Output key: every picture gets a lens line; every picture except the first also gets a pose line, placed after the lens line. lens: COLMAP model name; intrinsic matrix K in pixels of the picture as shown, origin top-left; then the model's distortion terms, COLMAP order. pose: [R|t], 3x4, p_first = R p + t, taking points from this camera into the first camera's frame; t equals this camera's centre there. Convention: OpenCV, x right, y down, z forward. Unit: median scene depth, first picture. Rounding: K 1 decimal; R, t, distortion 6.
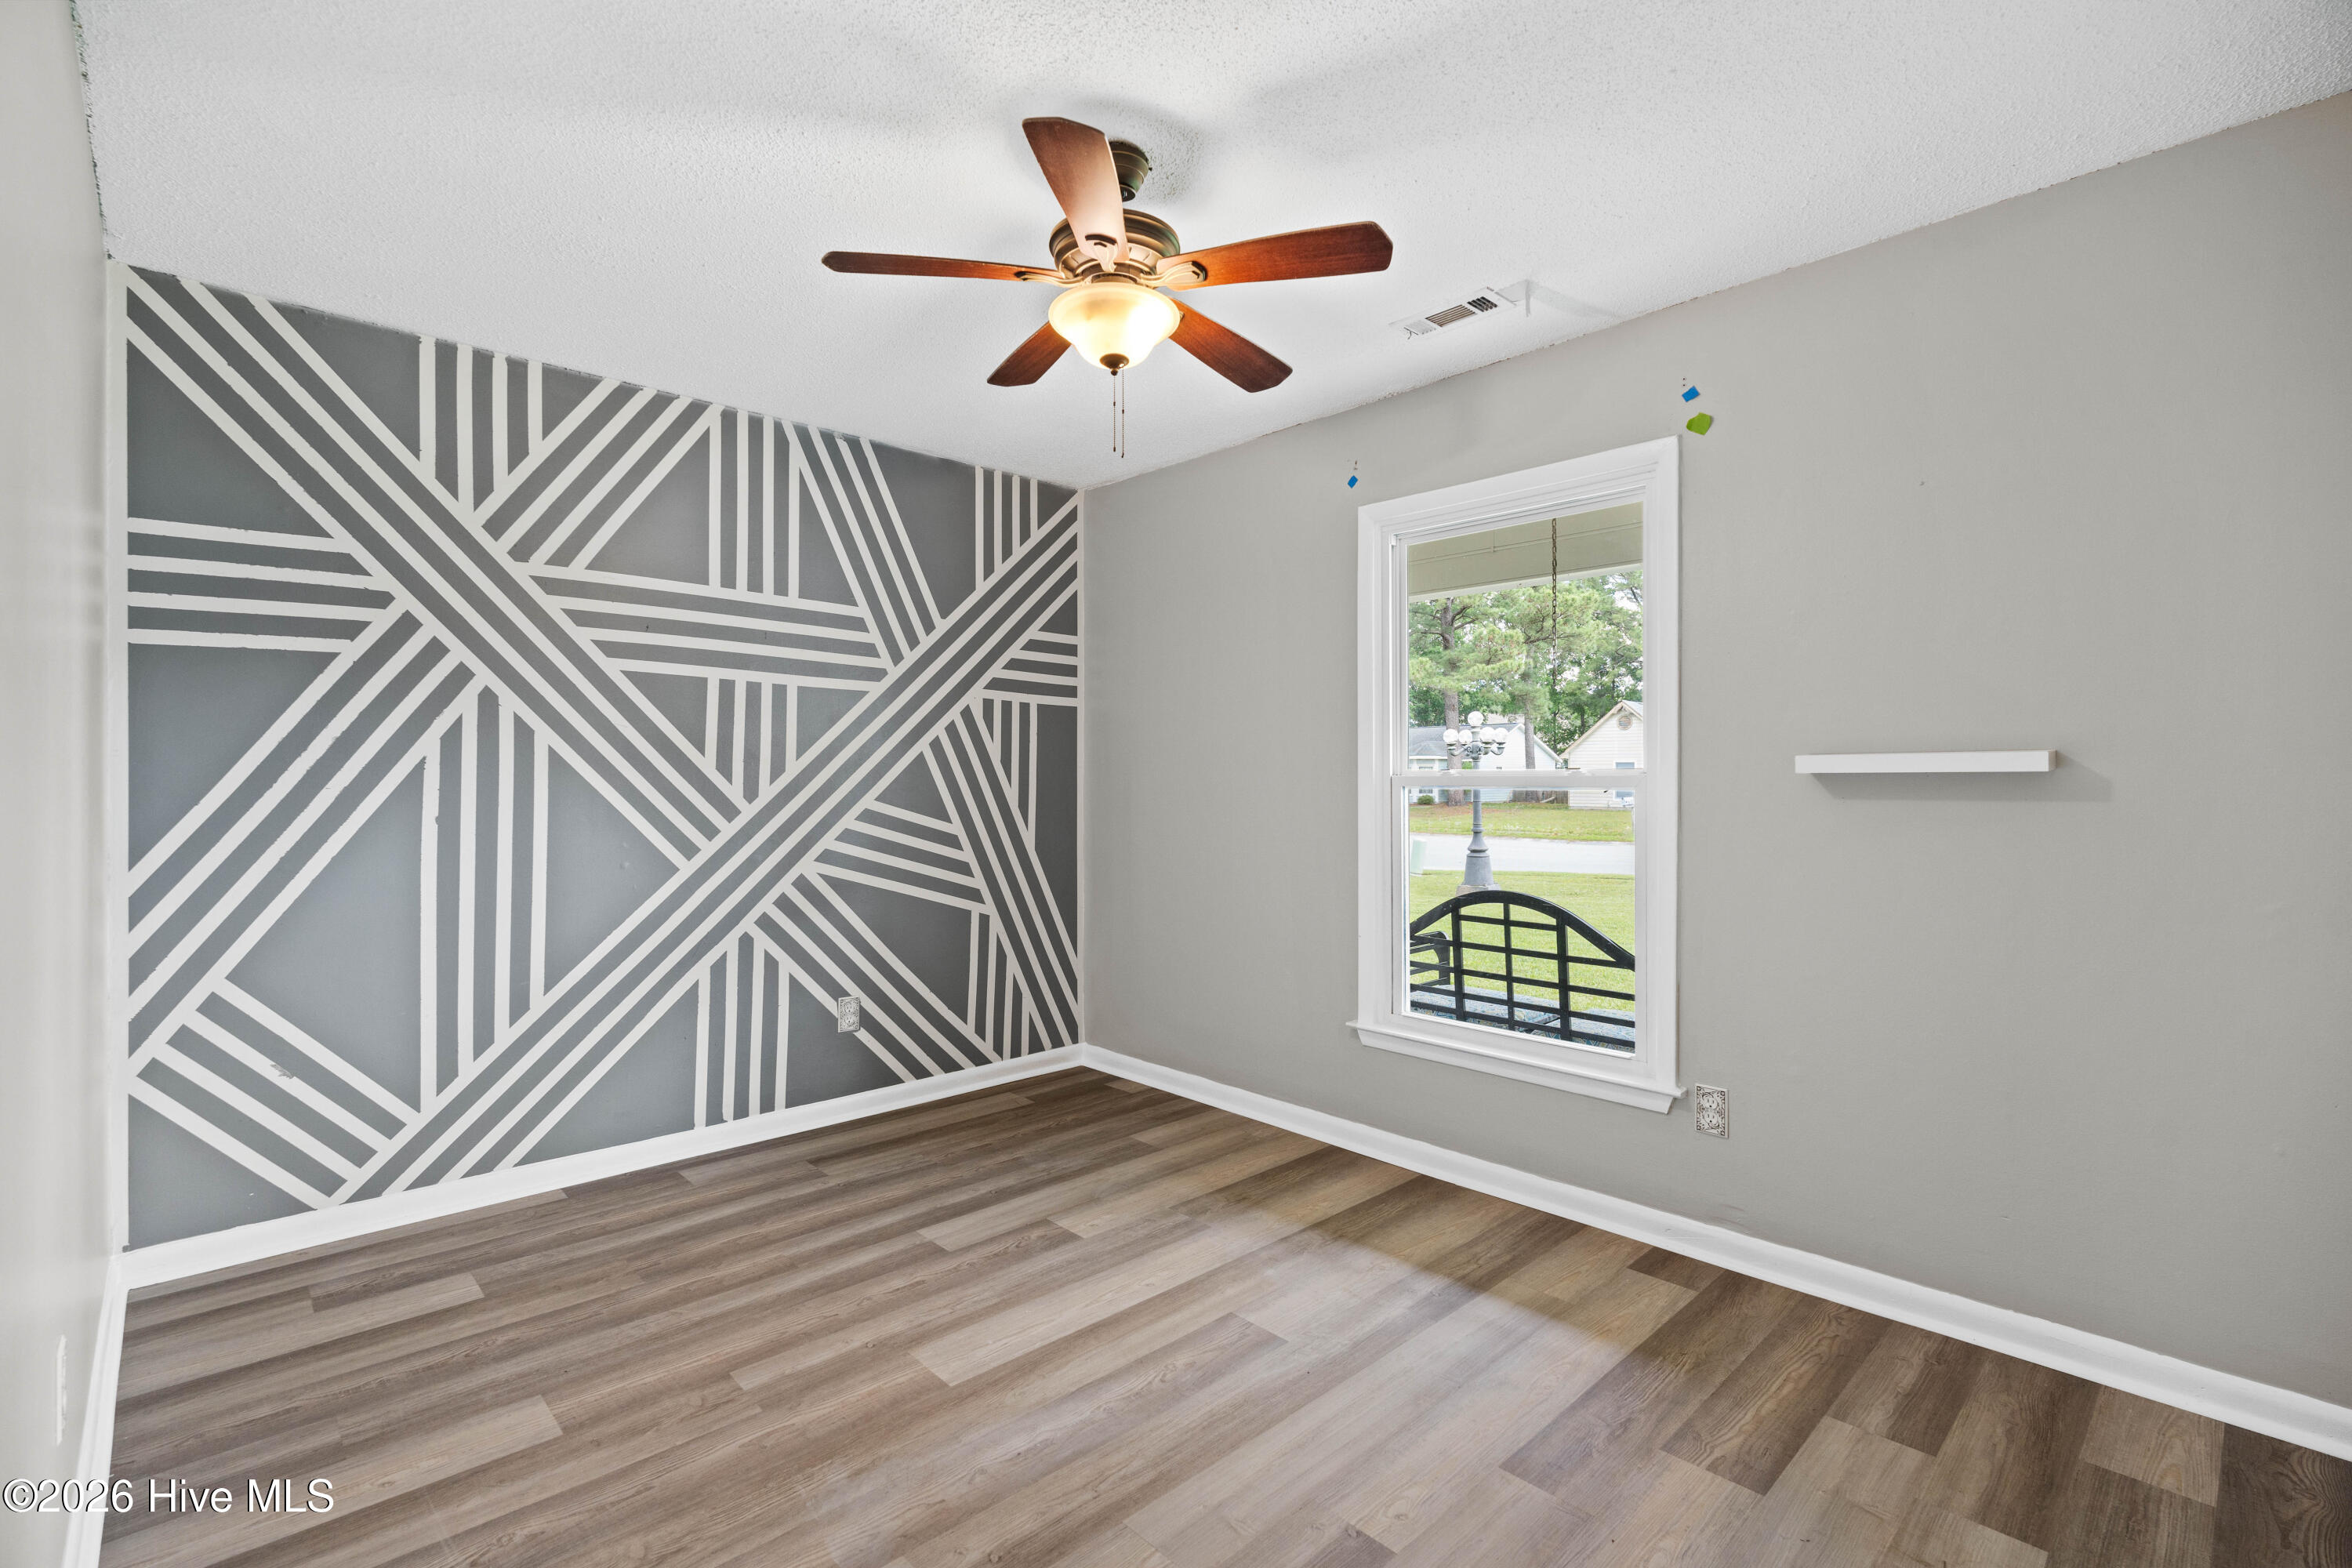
lens RADIAL K [[1048.9, 0, 1176.5], [0, 1048.9, 776.0], [0, 0, 1]] dist [-0.000599, -0.000141]
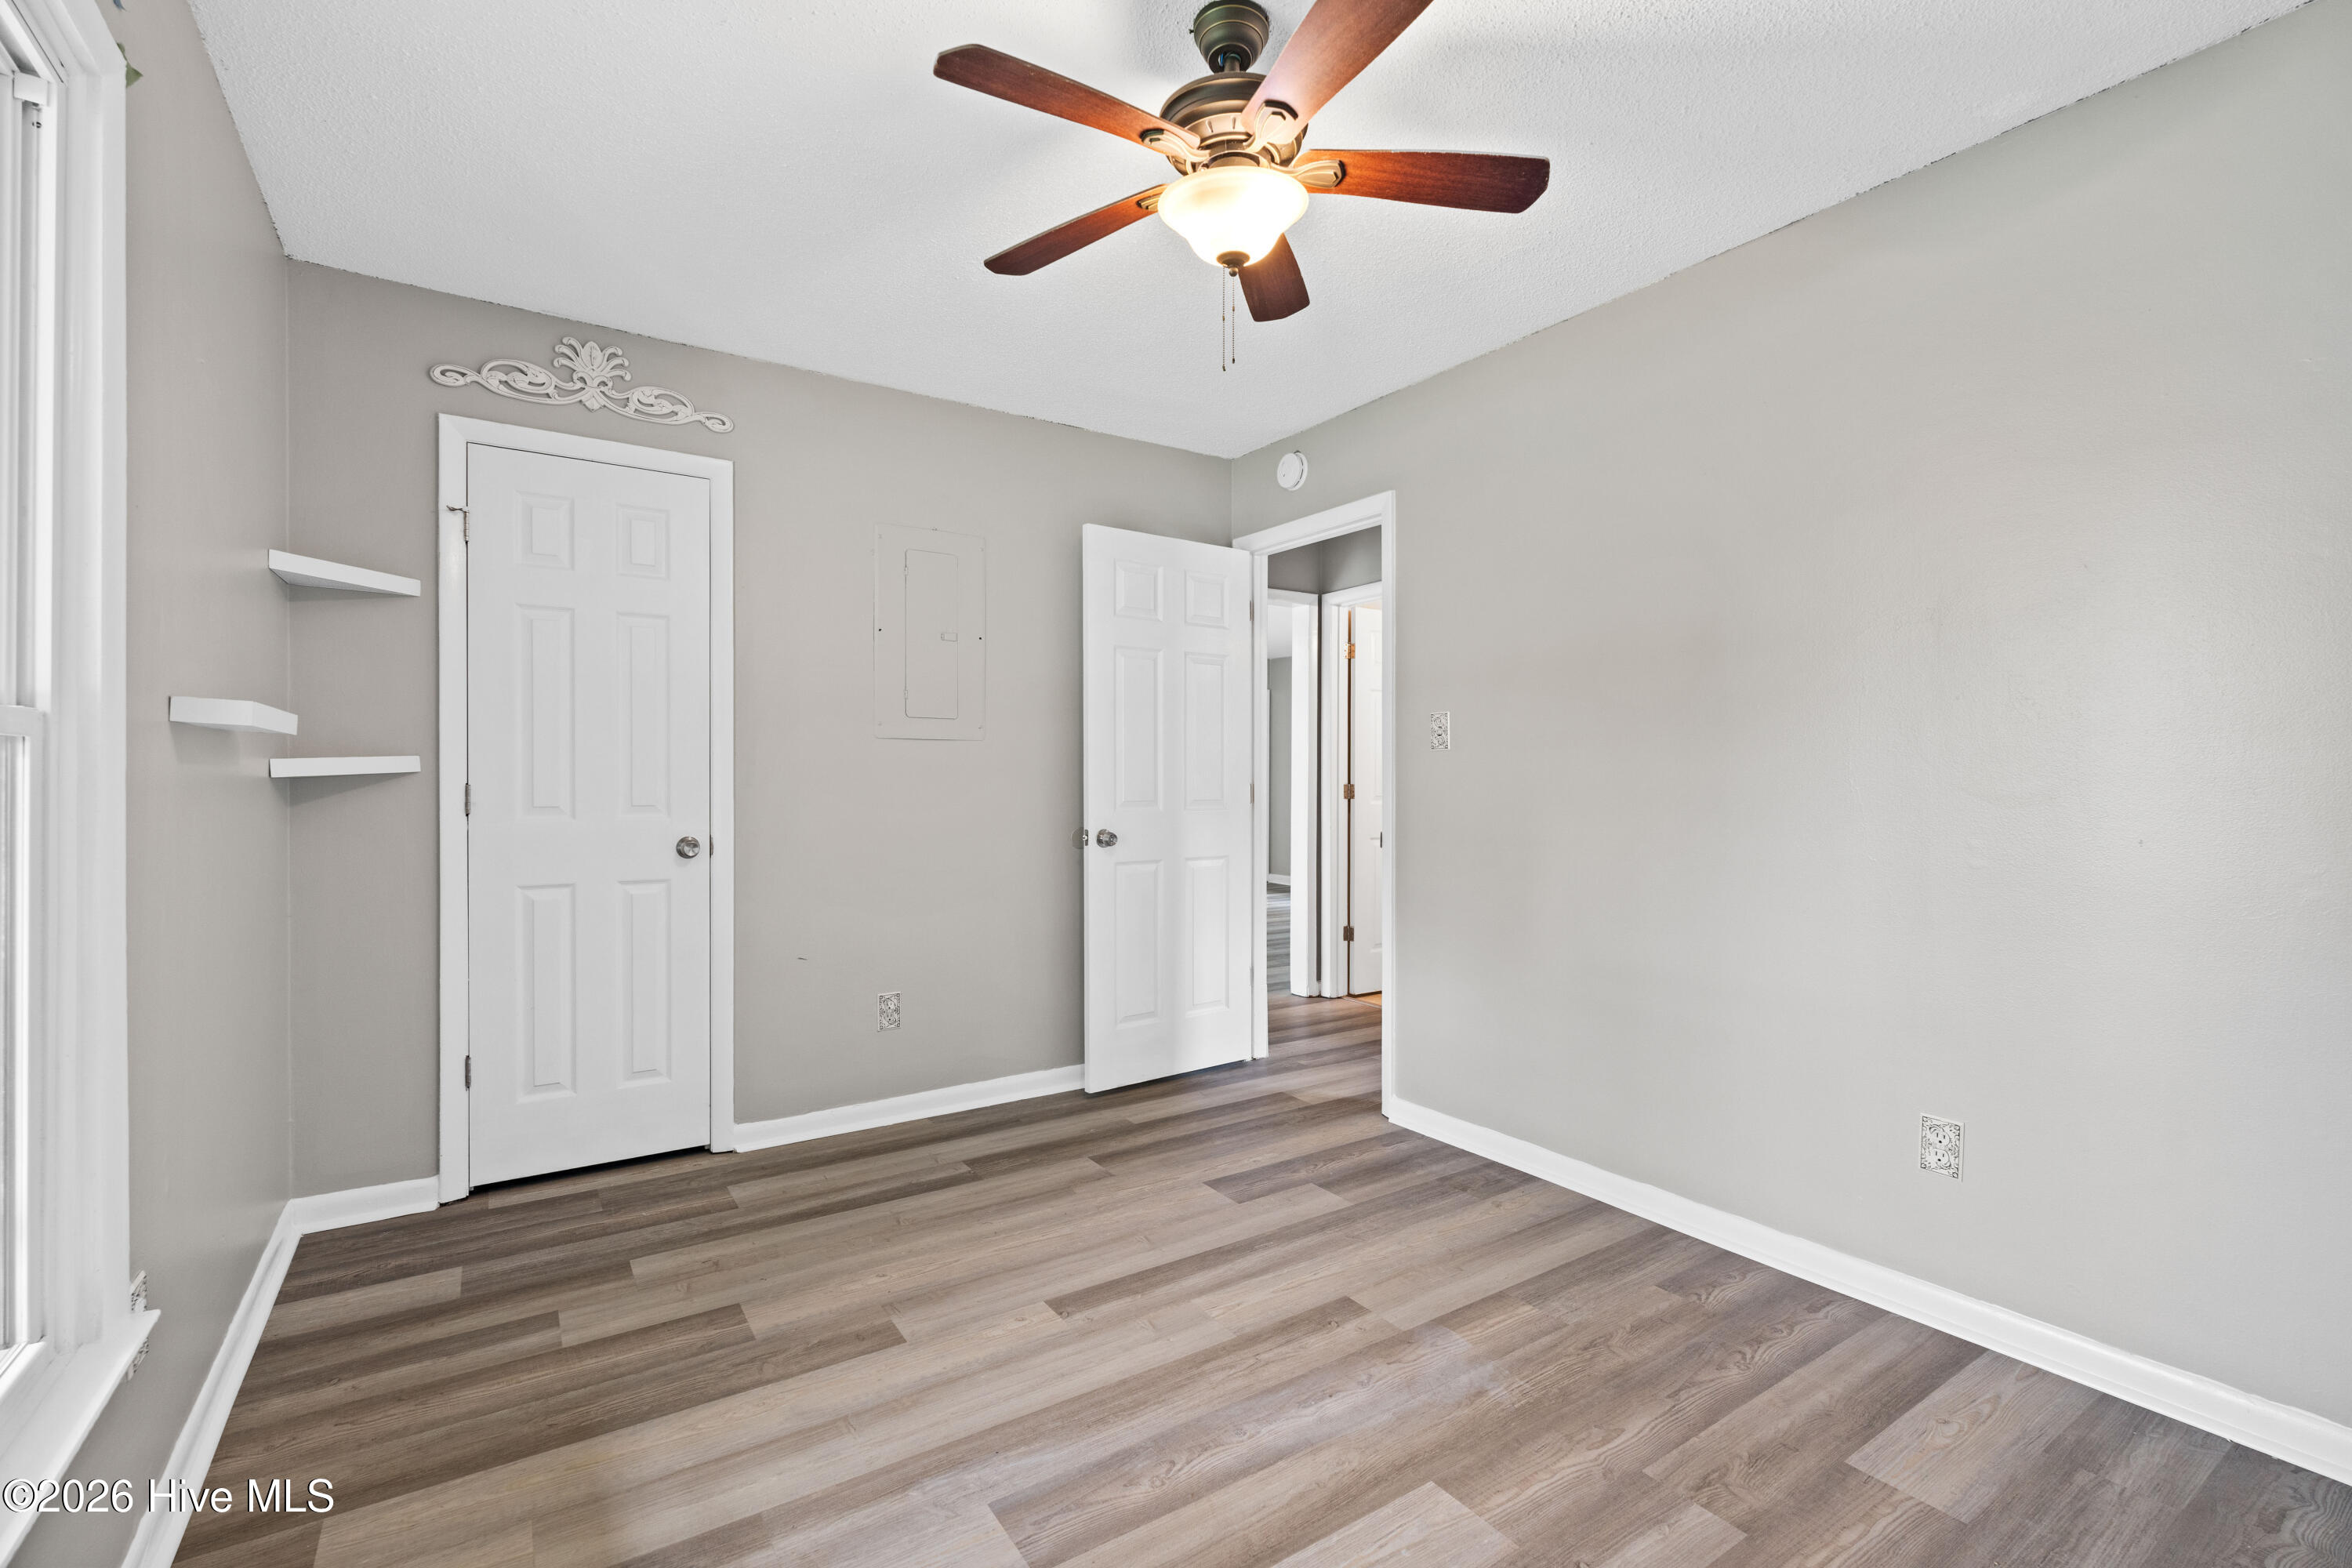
lens RADIAL K [[1048.9, 0, 1176.5], [0, 1048.9, 776.0], [0, 0, 1]] dist [-0.000599, -0.000141]
pose [[-0.985159, -0.000940, 0.171644, -0.171528], [-0.002207, 0.999972, -0.007191, 0.043641], [-0.171633, -0.007463, -0.985133, 1.981432]]
